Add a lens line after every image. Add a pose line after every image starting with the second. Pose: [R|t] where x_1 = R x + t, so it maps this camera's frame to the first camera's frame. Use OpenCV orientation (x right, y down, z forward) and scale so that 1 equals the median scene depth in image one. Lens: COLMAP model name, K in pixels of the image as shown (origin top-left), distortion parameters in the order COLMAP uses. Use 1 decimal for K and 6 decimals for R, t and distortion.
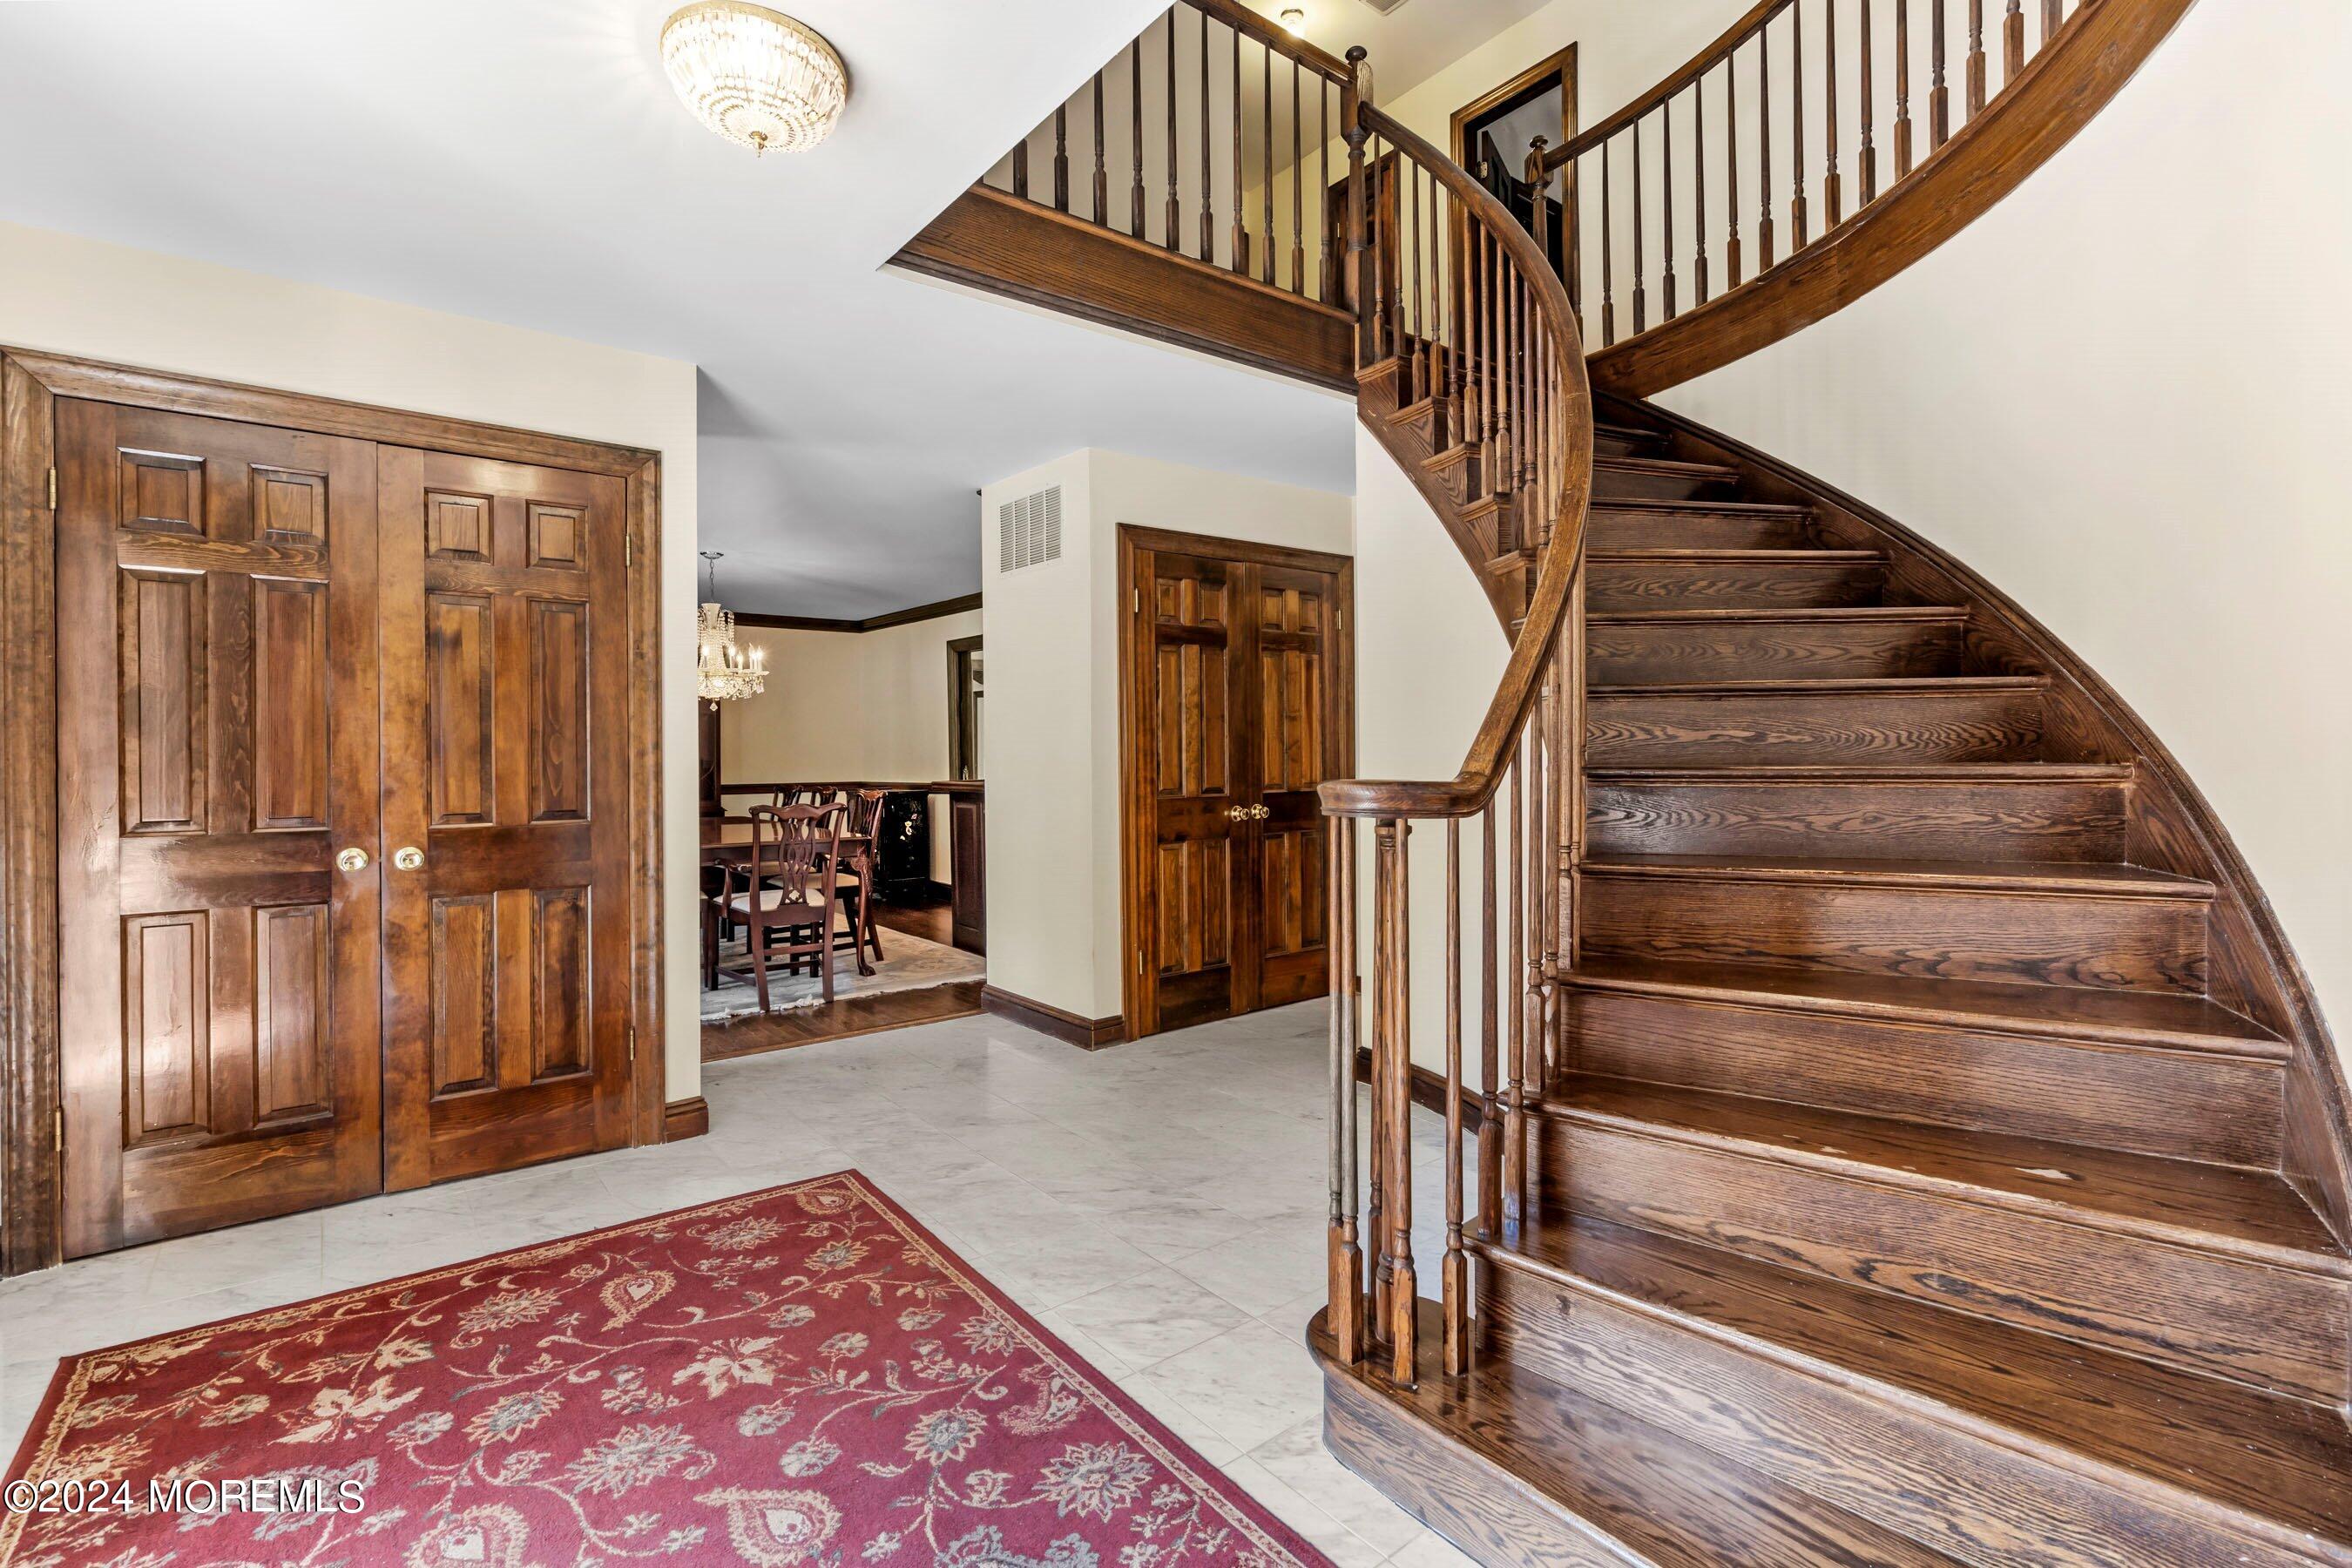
lens RADIAL K [[1102.2, 0, 1173.5], [0, 1102.2, 749.4], [0, 0, 1]] dist [0.000963, 0.000288]
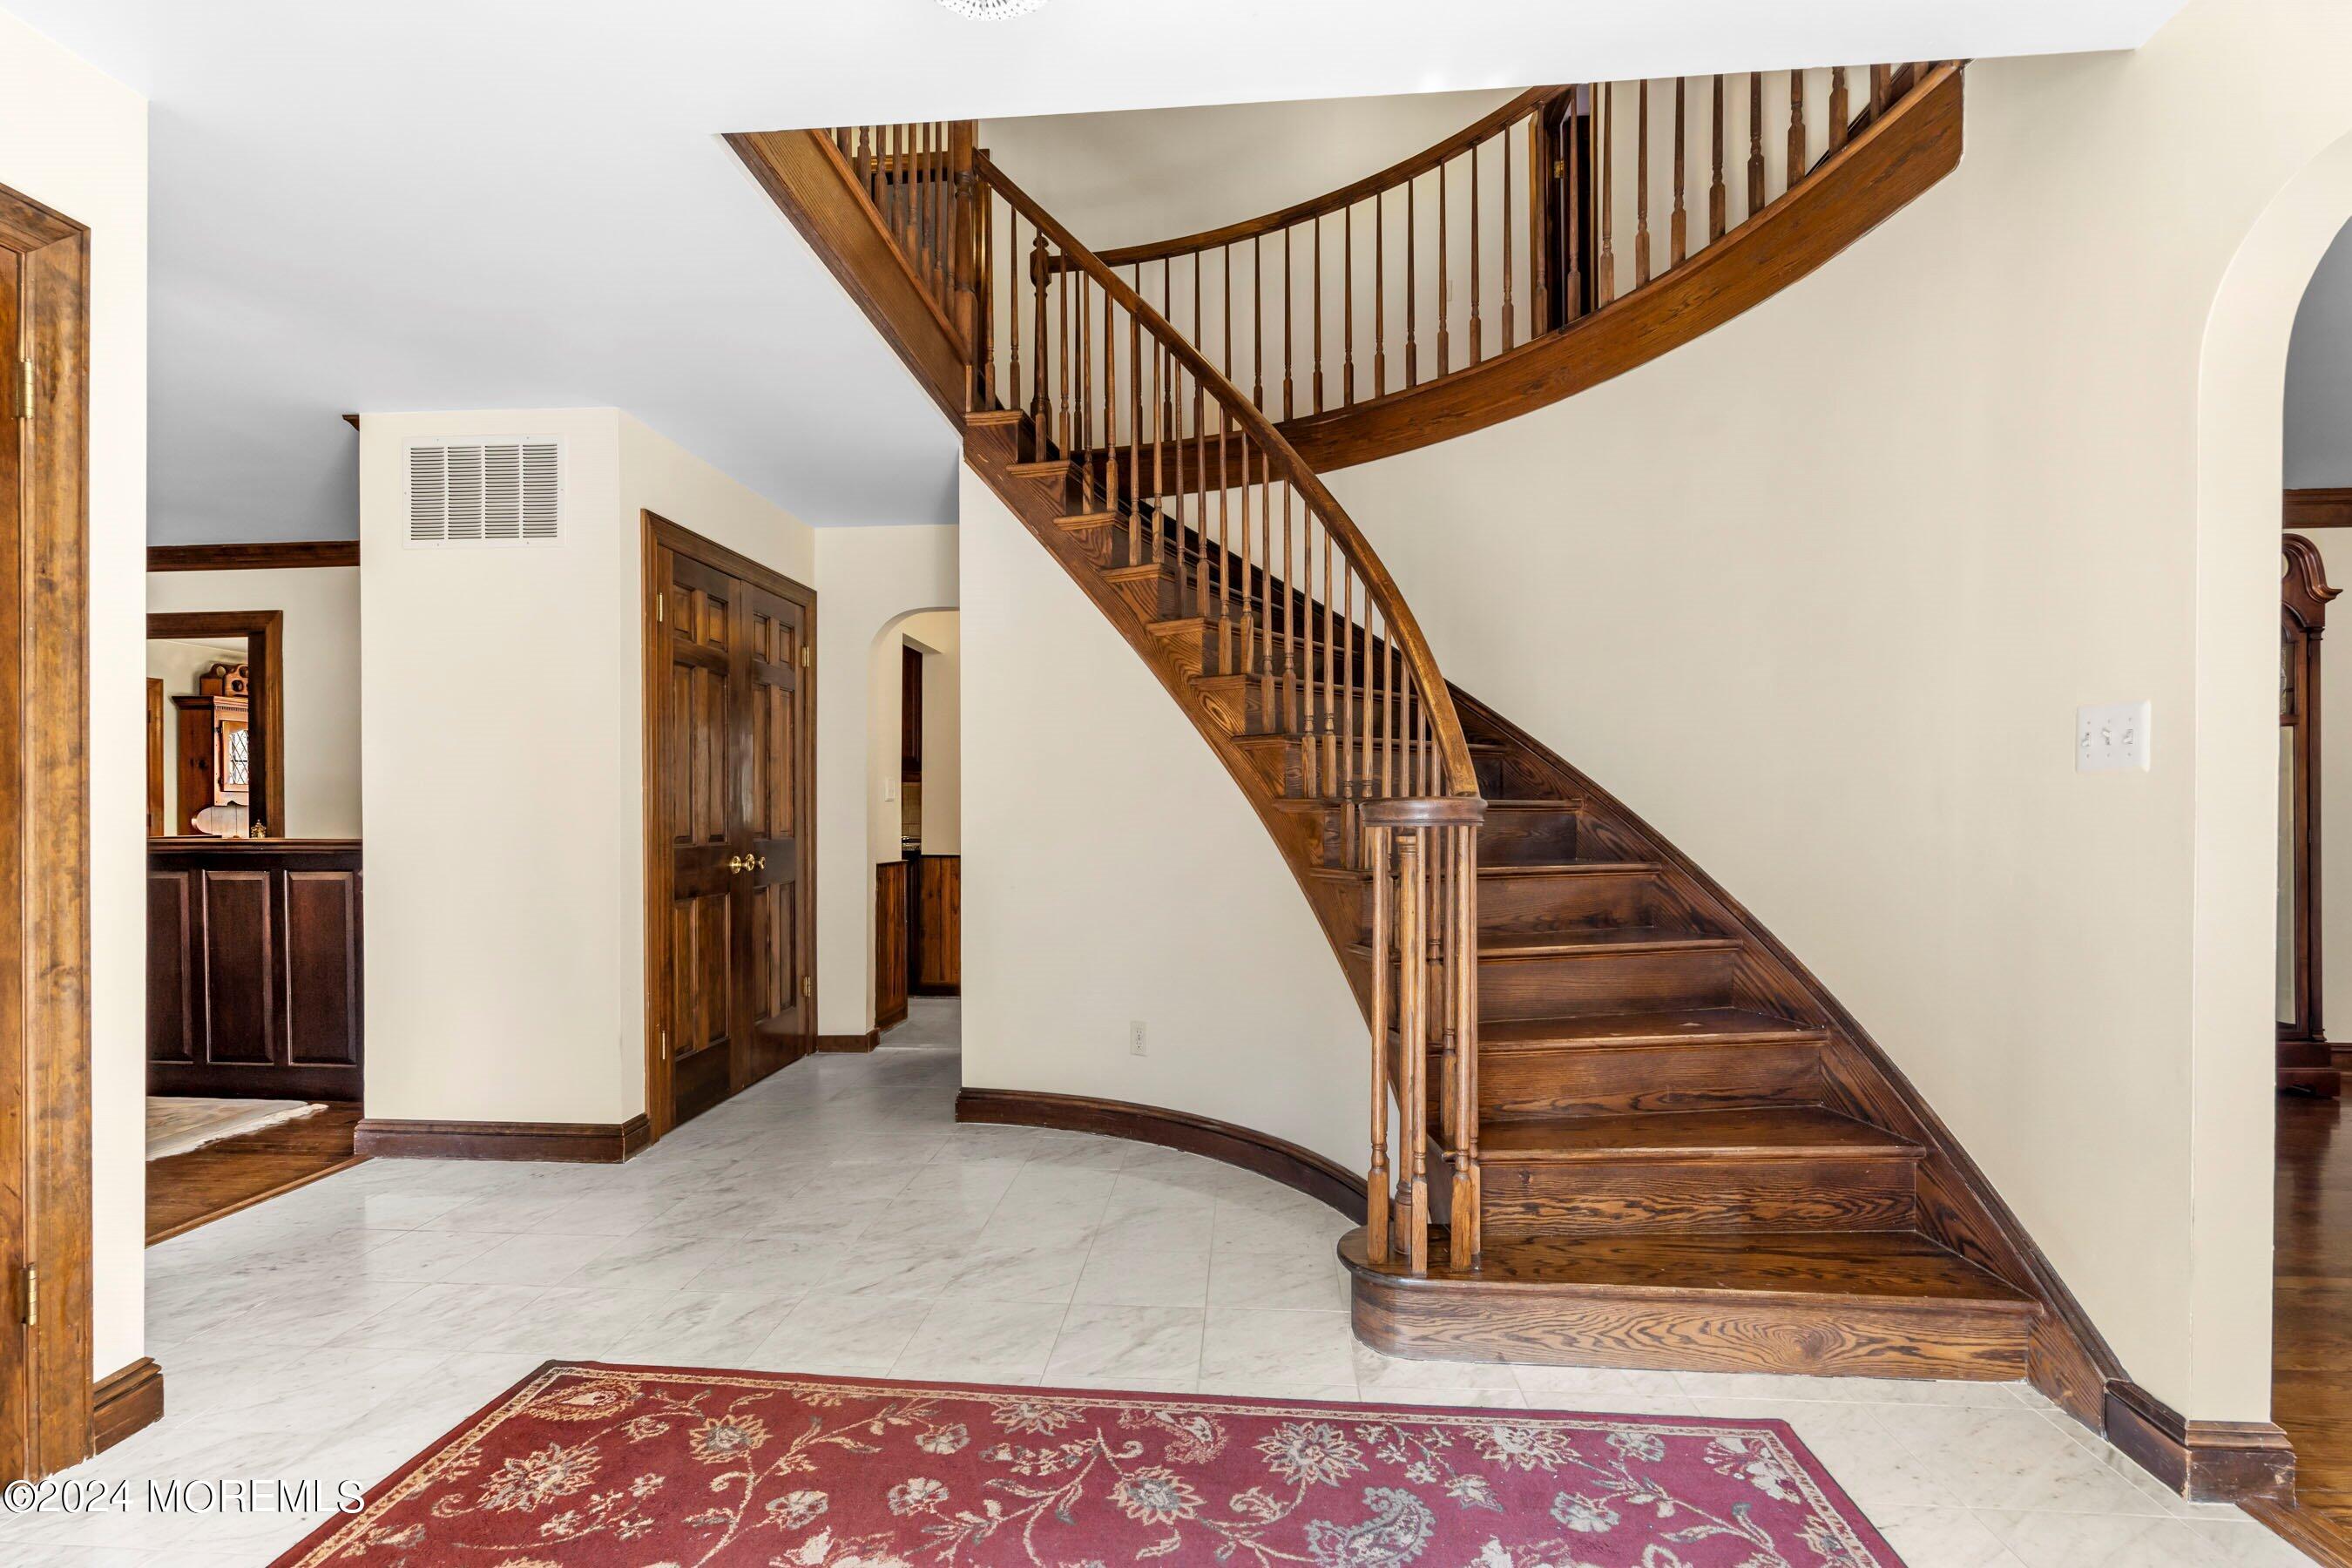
lens RADIAL K [[1106.6, 0, 1175.4], [0, 1106.6, 816.6], [0, 0, 1]] dist [-0.001548, 0.000082]
pose [[0.667298, 0.003841, 0.744781, -0.570210], [-0.003162, 0.999992, -0.002323, 0.032704], [-0.744784, -0.000805, 0.667305, 0.234447]]
